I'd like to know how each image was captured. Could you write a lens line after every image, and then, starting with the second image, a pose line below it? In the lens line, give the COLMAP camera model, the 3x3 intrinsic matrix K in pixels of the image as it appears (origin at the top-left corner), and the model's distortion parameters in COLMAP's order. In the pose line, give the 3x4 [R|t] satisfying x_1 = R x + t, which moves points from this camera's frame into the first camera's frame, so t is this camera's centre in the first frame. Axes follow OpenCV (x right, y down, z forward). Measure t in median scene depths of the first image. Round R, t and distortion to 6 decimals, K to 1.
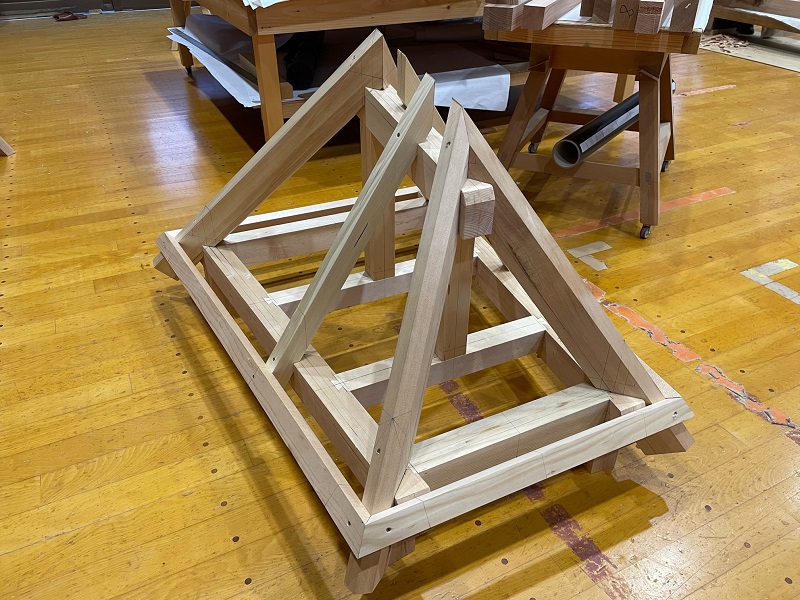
lens RADIAL K [[607.3, 0, 399.9], [0, 607.3, 299.8], [0, 0, 1]] dist [-0.001787, -0.001069]
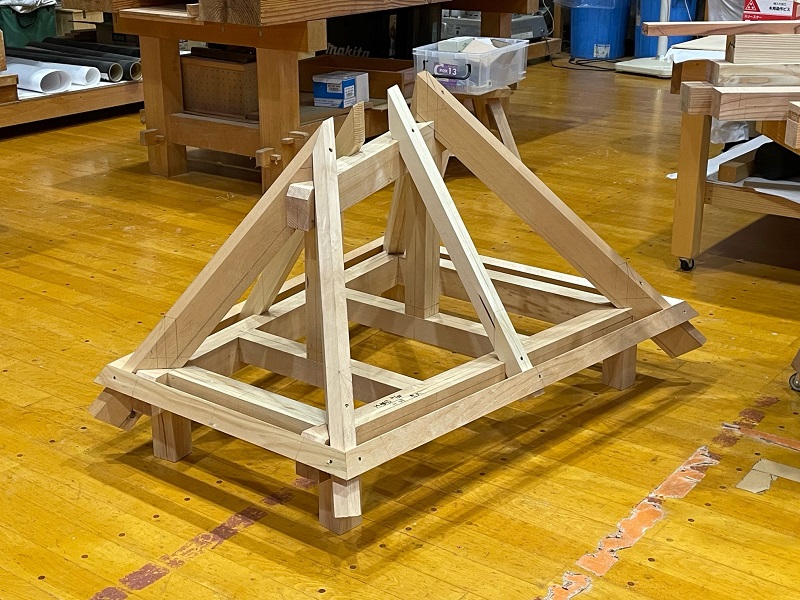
lens RADIAL K [[1141.5, 0, 400.0], [0, 1141.5, 299.9], [0, 0, 1]] dist [0.042095, 0.000000]
pose [[0.458295, 0.313754, -0.831579, 1.881201], [-0.493905, 0.867761, 0.055207, -0.188100], [0.738934, 0.385420, 0.552656, -0.021658]]
